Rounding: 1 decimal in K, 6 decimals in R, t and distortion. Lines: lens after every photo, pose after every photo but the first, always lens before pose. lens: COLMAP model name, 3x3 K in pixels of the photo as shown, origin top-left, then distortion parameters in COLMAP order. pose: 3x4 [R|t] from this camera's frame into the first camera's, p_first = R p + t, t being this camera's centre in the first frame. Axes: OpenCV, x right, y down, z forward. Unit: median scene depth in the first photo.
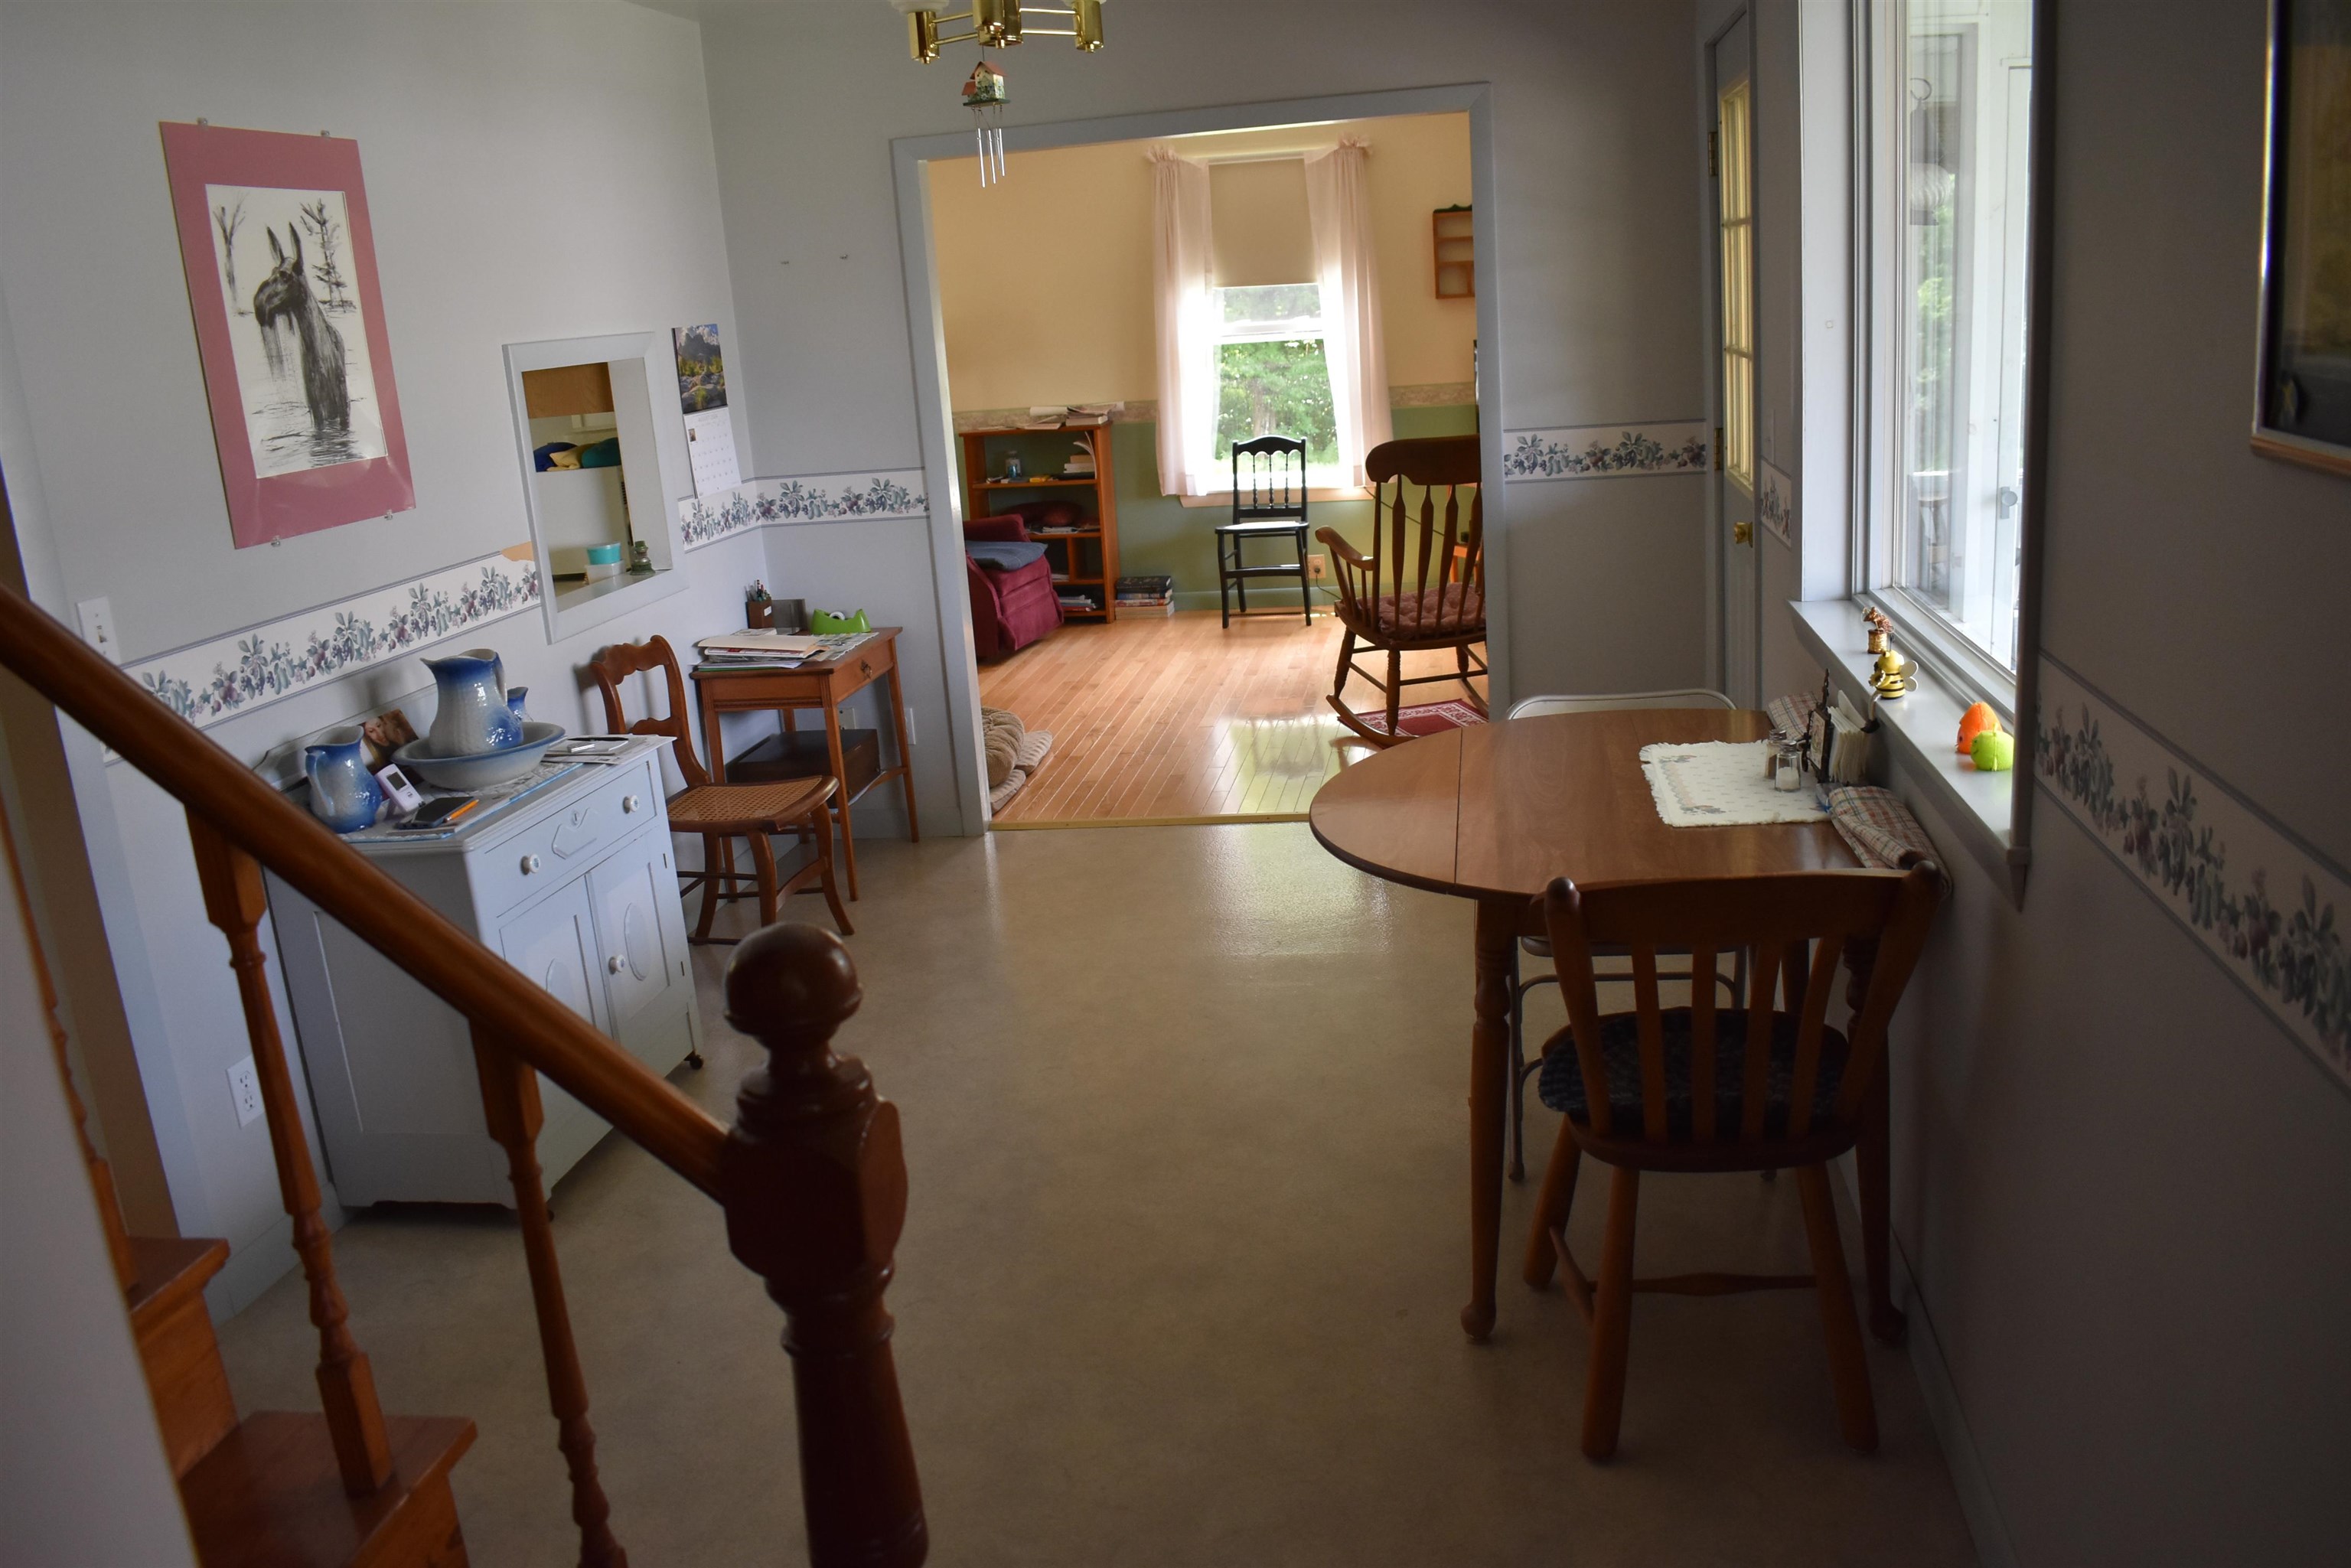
lens RADIAL K [[1830.8, 0, 1185.1], [0, 1830.8, 780.9], [0, 0, 1]] dist [-0.093194, 0.001729]
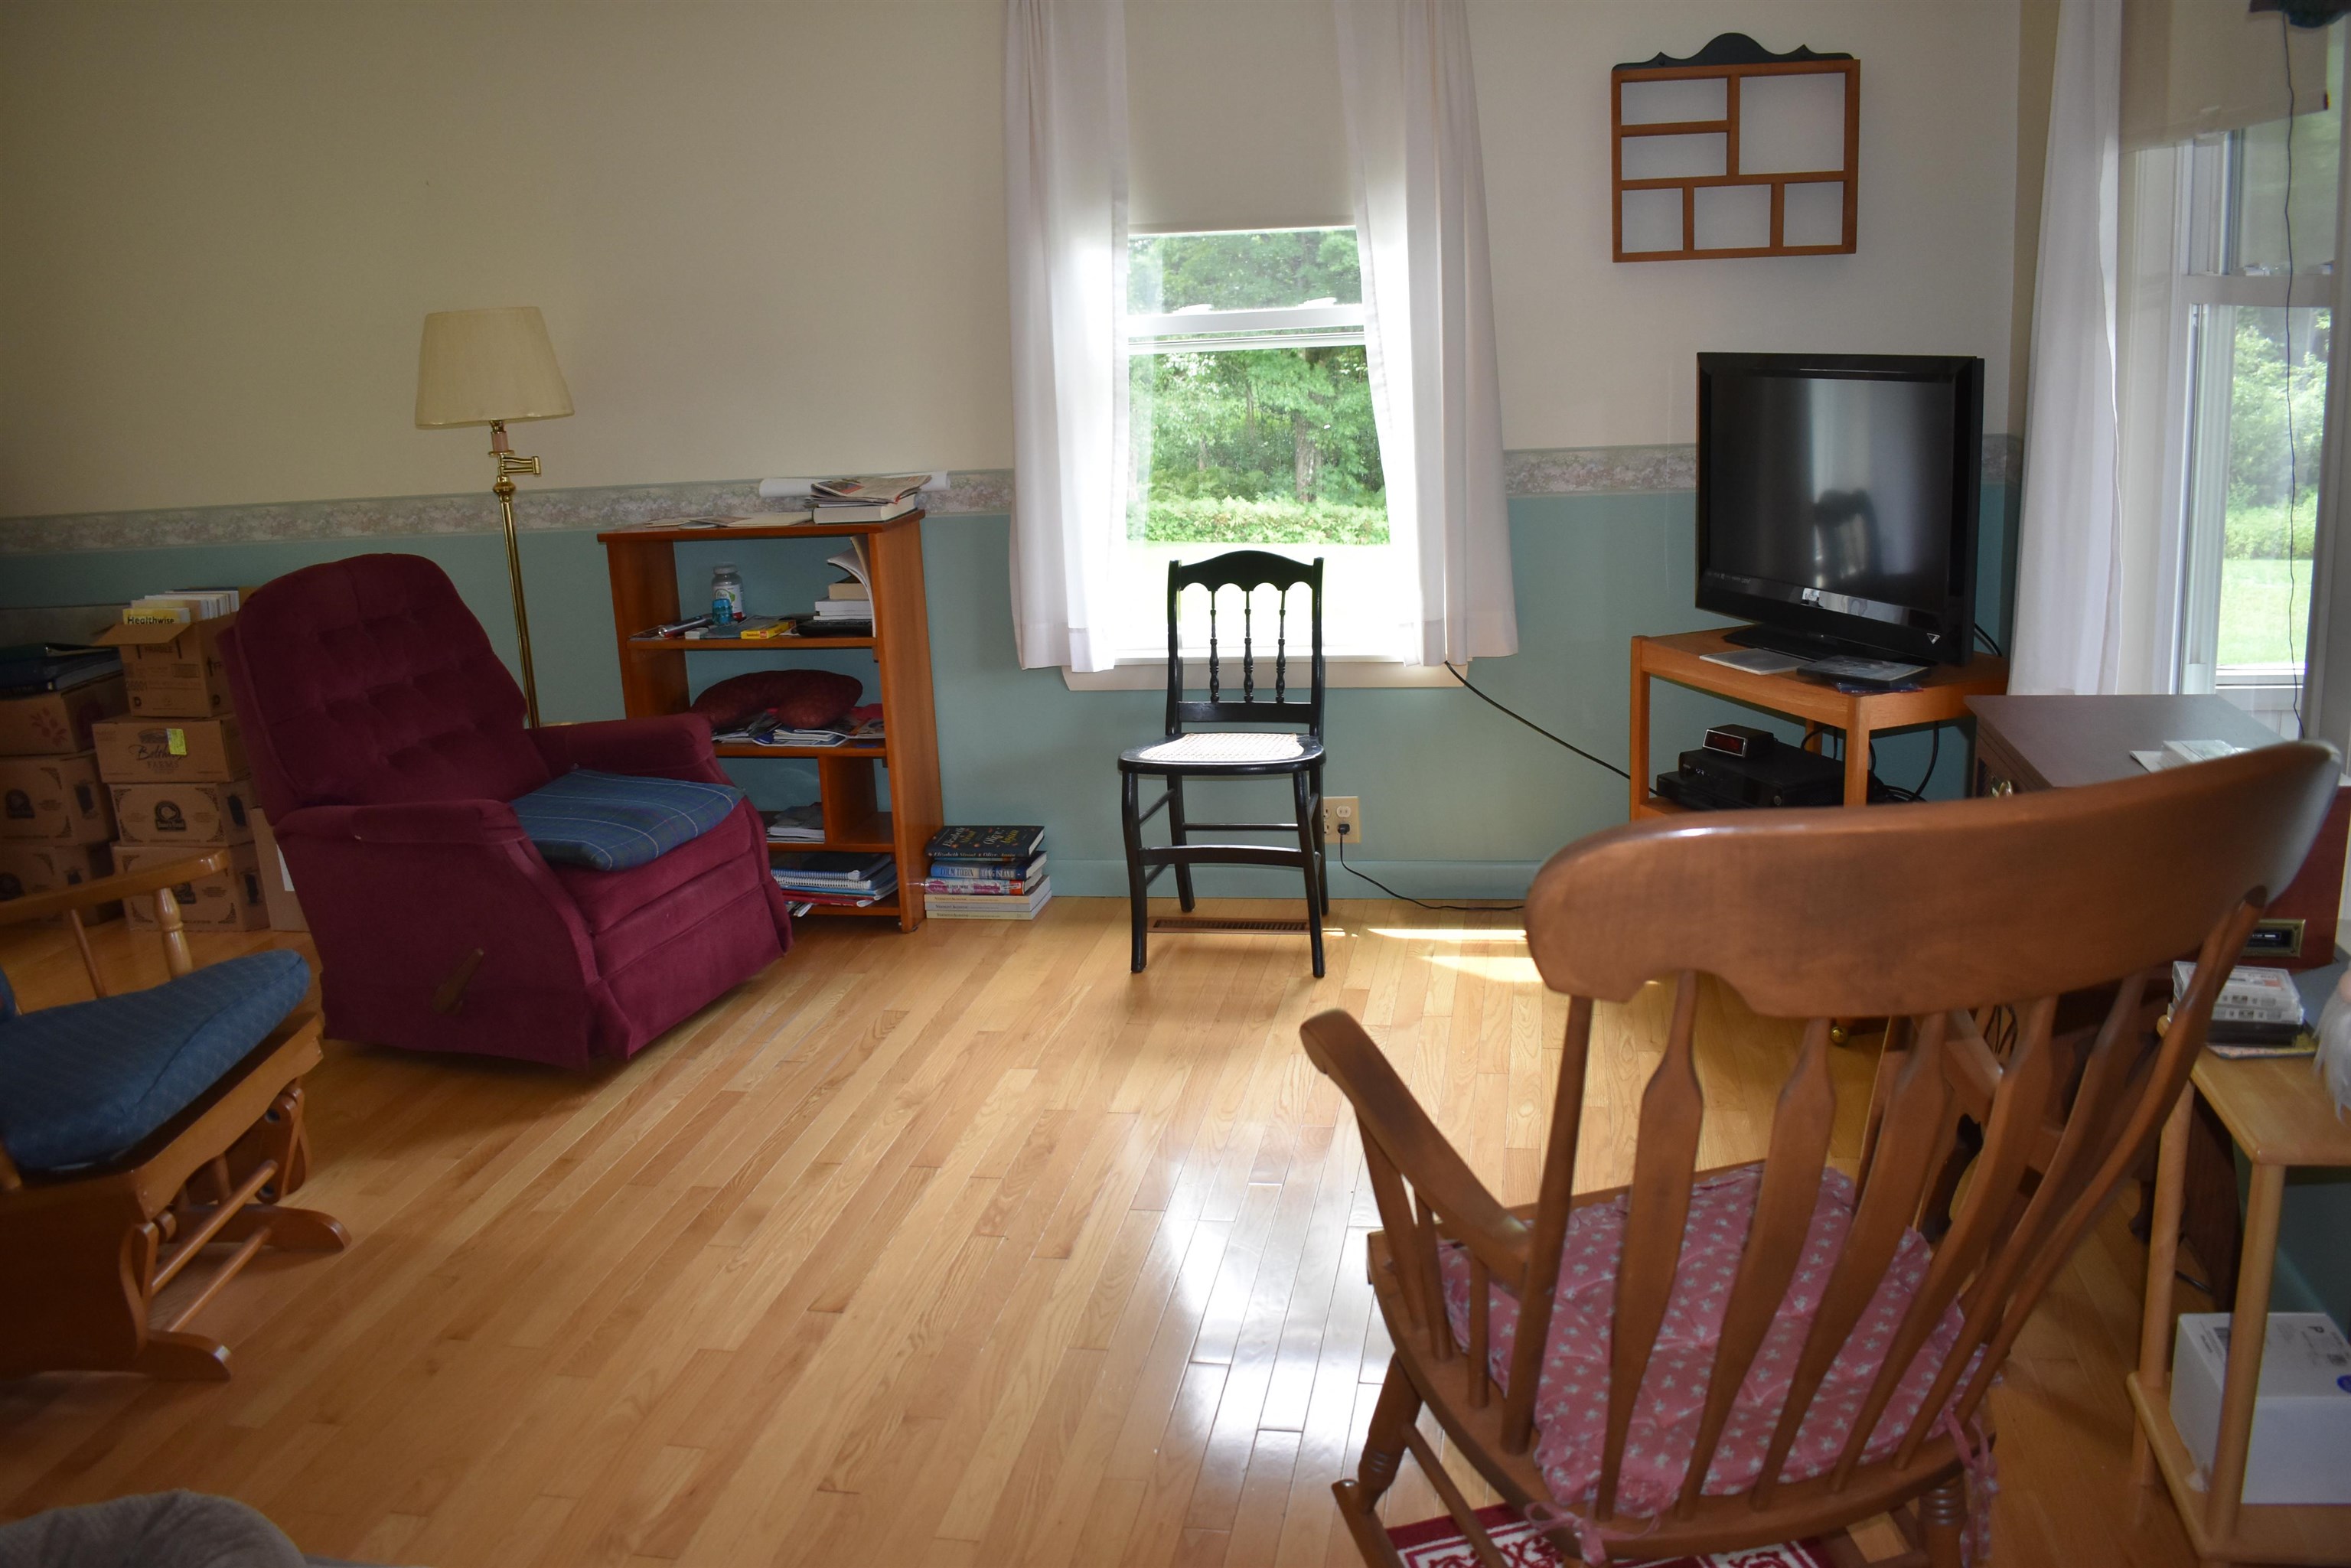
lens RADIAL K [[1855.8, 0, 1211.1], [0, 1855.8, 772.5], [0, 0, 1]] dist [-0.068426, -0.002876]
pose [[0.999743, 0.021366, -0.007627, 0.066622], [-0.021535, 0.999508, -0.022788, -0.192247], [0.007136, 0.022946, 0.999711, 0.831673]]
